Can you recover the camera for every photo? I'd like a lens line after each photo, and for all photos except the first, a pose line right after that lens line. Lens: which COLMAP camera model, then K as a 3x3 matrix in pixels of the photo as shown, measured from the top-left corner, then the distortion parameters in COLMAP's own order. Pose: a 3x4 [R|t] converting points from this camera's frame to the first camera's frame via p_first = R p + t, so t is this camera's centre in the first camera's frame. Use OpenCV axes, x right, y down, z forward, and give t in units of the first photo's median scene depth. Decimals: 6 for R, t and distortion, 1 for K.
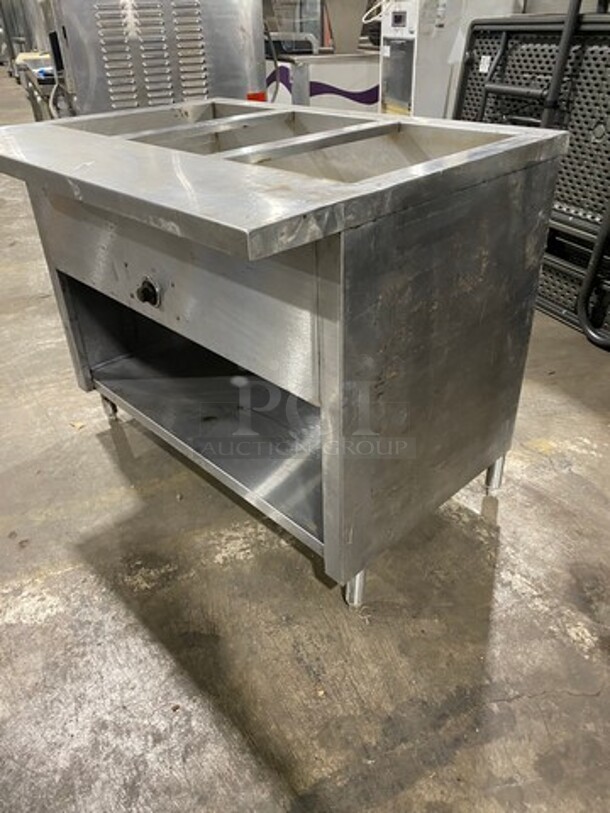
lens RADIAL K [[623.3, 0, 305.0], [0, 623.3, 406.5], [0, 0, 1]] dist [-0.004802, -0.002421]
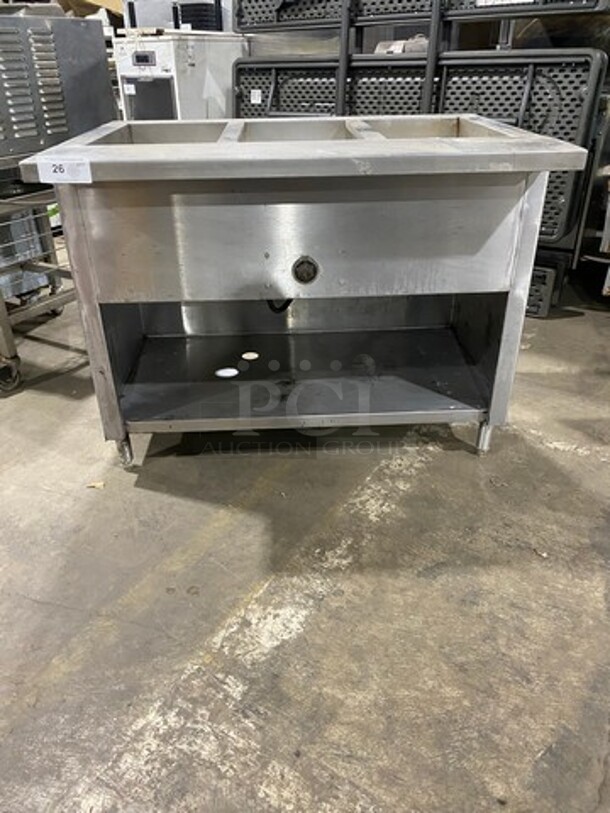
lens RADIAL K [[610.0, 0, 305.0], [0, 610.0, 406.5], [0, 0, 1]] dist [0.006022, 0.000581]
pose [[0.803938, -0.280746, 0.524275, -0.419771], [0.308828, 0.950459, 0.035399, -0.012324], [-0.508240, 0.133453, 0.850813, 0.061235]]
